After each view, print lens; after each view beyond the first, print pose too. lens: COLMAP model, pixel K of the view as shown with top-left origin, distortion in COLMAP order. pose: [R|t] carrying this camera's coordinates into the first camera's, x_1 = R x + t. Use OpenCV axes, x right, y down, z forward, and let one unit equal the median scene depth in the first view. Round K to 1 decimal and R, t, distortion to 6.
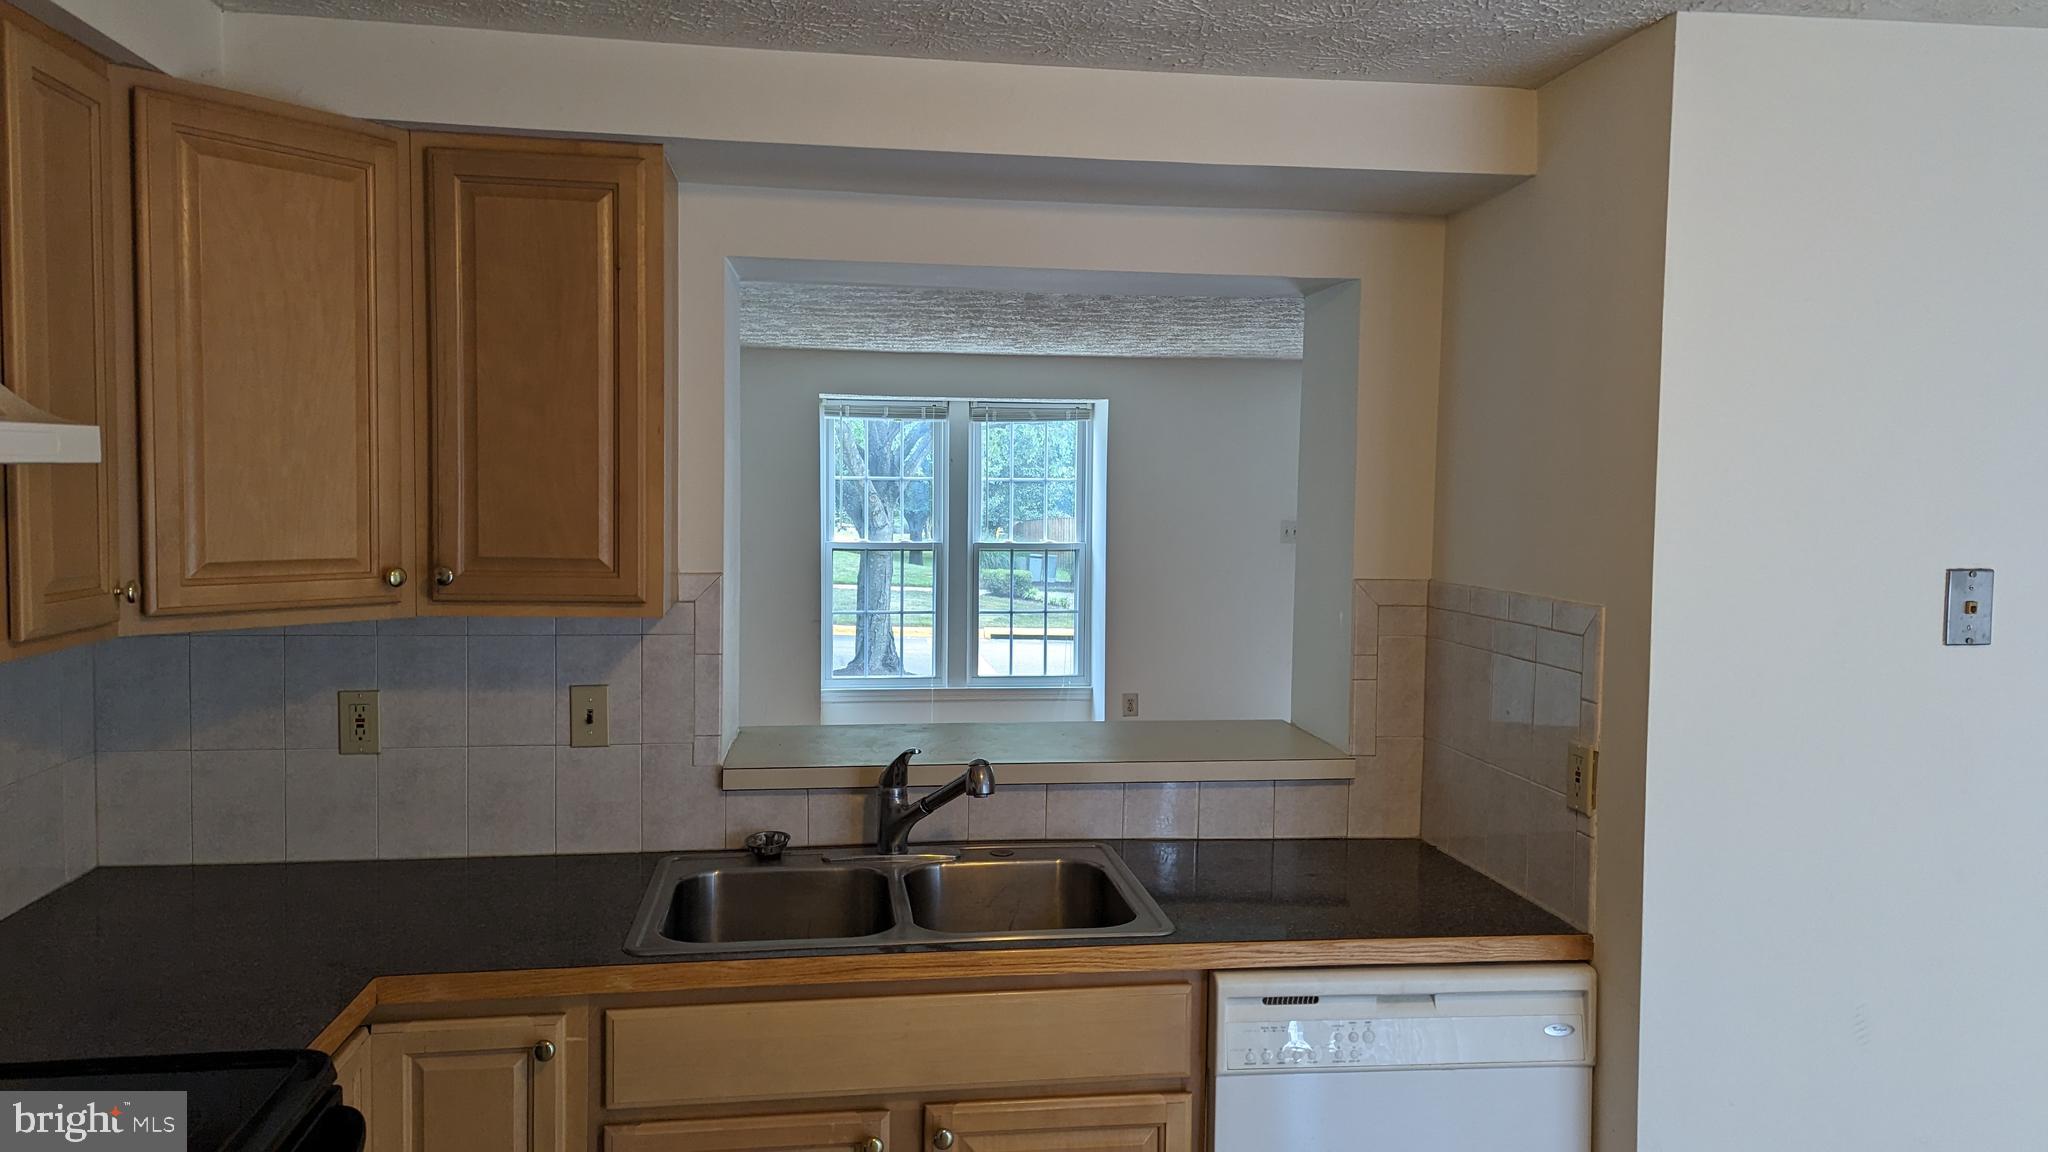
lens RADIAL K [[1444.1, 0, 1035.0], [0, 1444.1, 576.3], [0, 0, 1]] dist [0.079828, -0.082738]
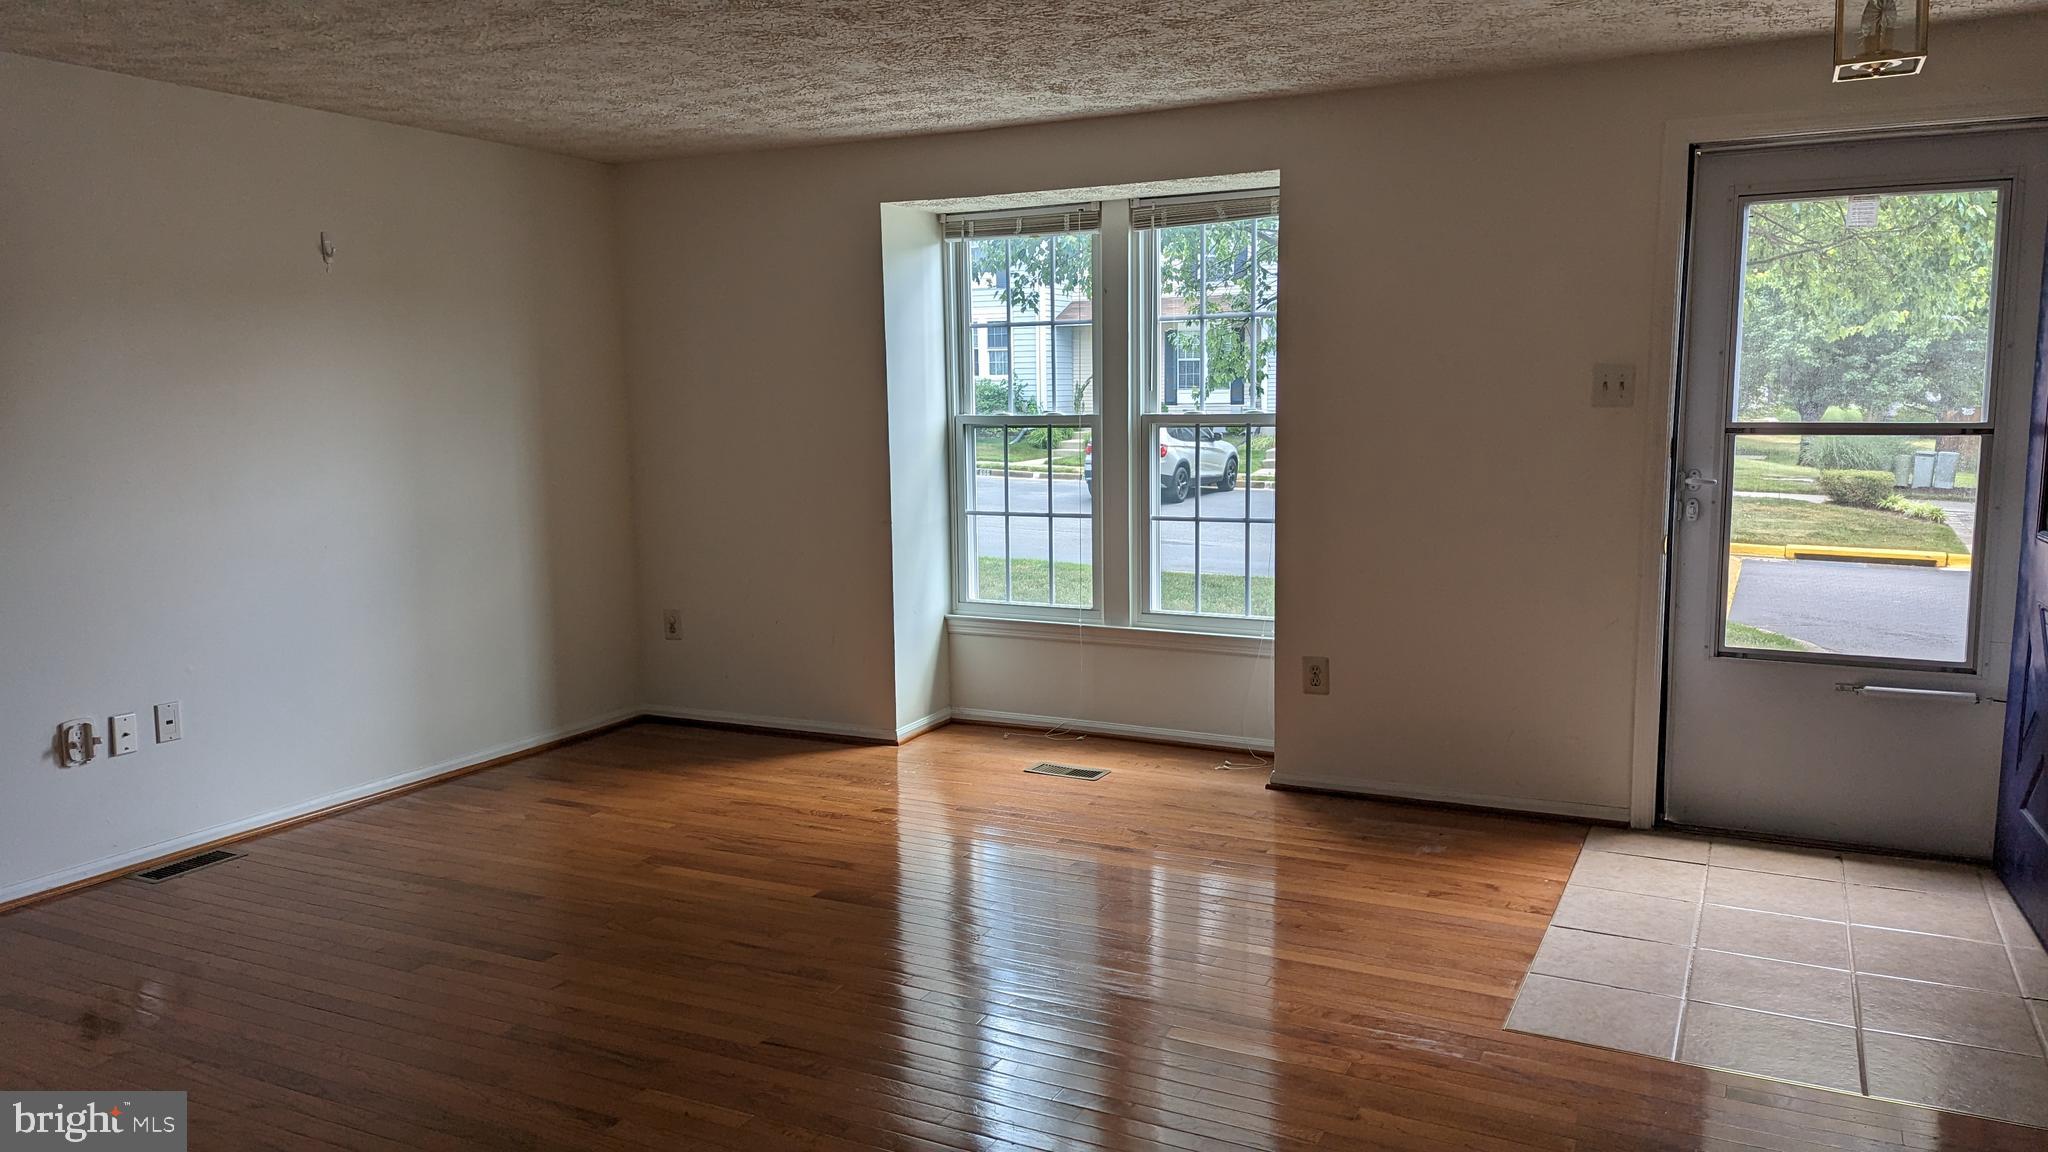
lens RADIAL K [[1465.7, 0, 1053.3], [0, 1465.7, 575.2], [0, 0, 1]] dist [0.069192, 0.001211]
pose [[0.823143, 0.051549, -0.565489, 0.325918], [-0.013957, 0.997407, 0.070607, 0.004033], [0.567662, -0.050227, 0.821728, 0.427726]]
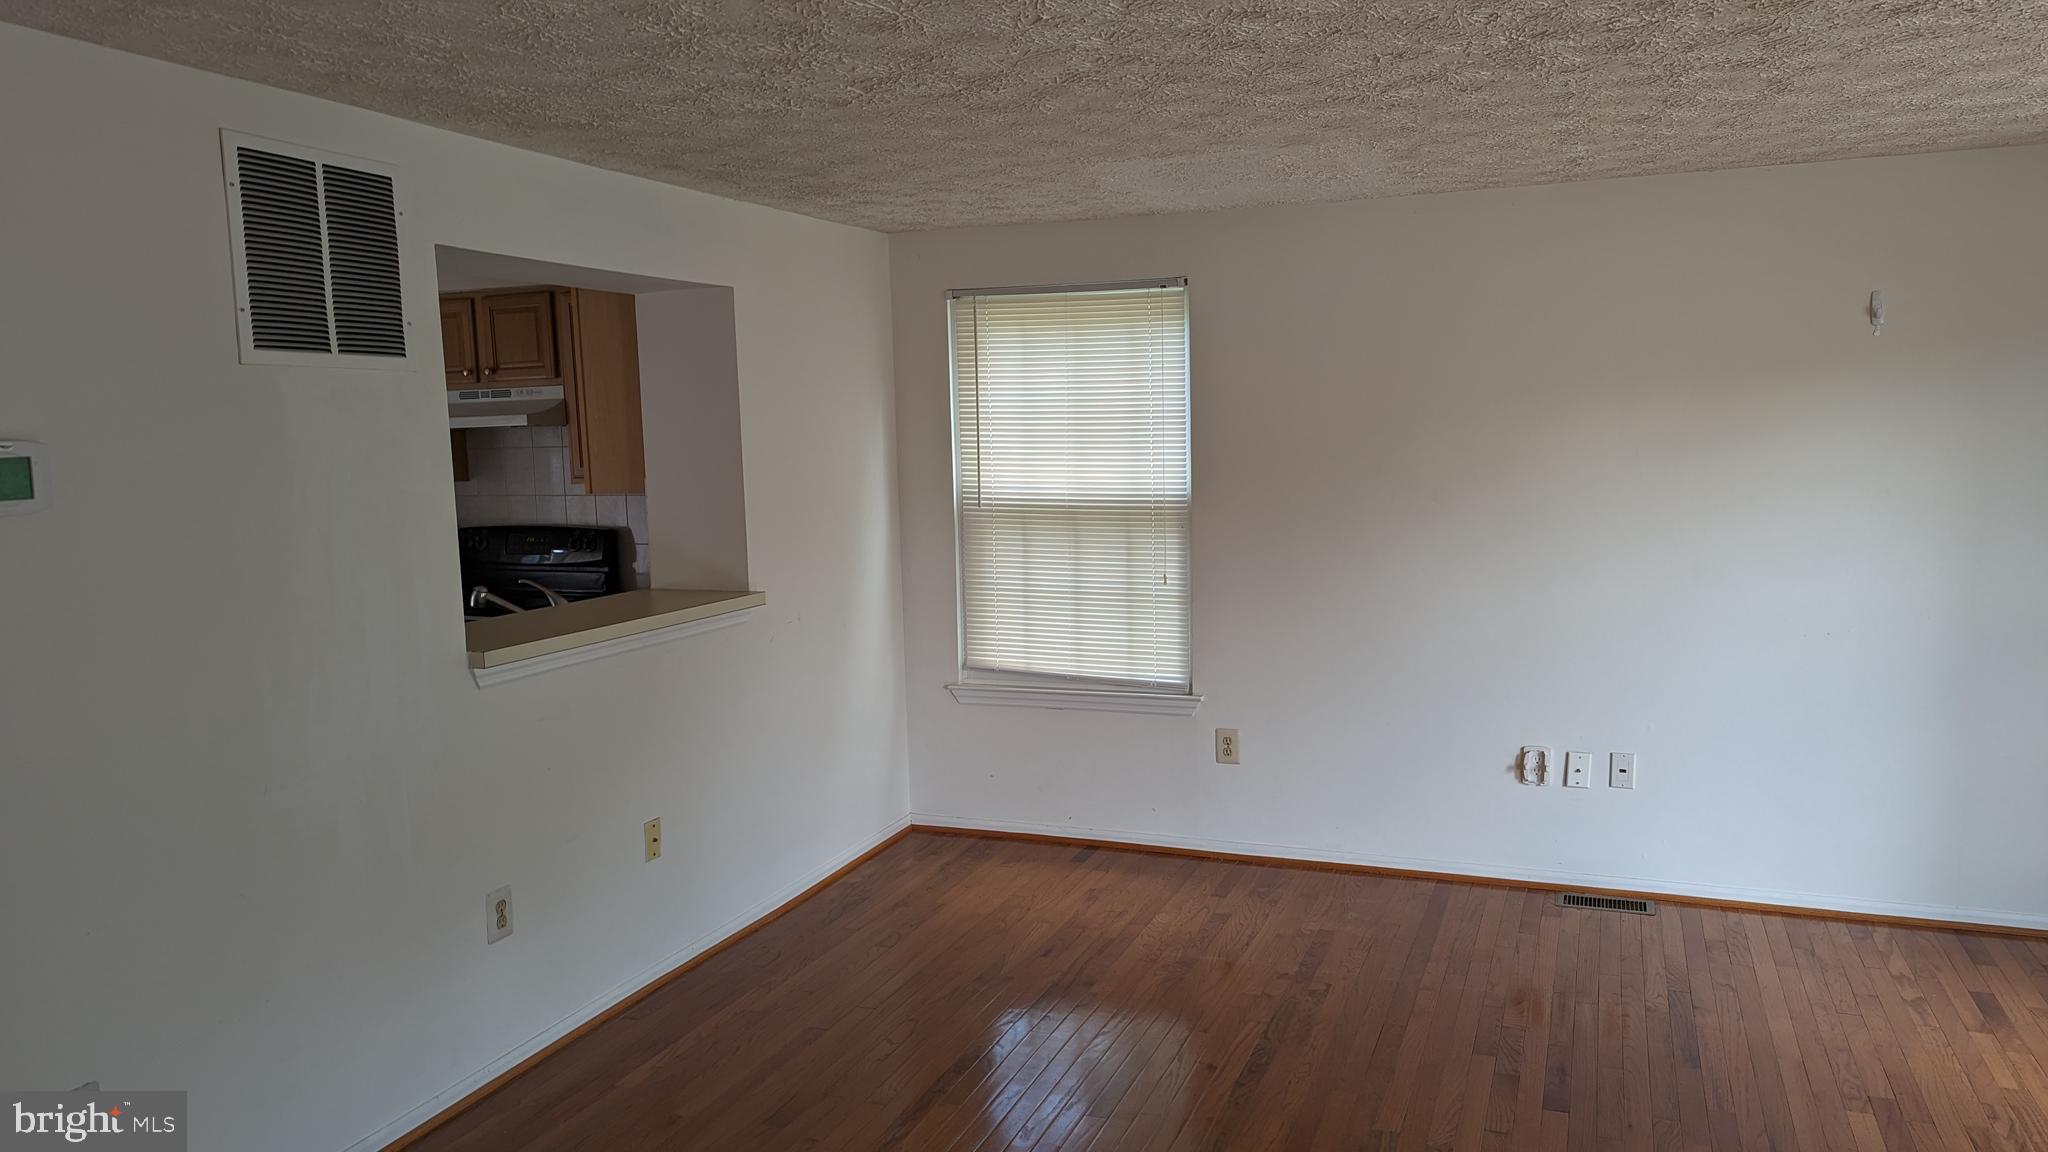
lens RADIAL K [[1444.1, 0, 1035.0], [0, 1444.1, 576.3], [0, 0, 1]] dist [0.079828, -0.082738]
pose [[-0.497262, 0.086827, -0.863245, 0.362106], [-0.039876, 0.991641, 0.122711, -0.038691], [0.866684, 0.095442, -0.489643, 0.778051]]
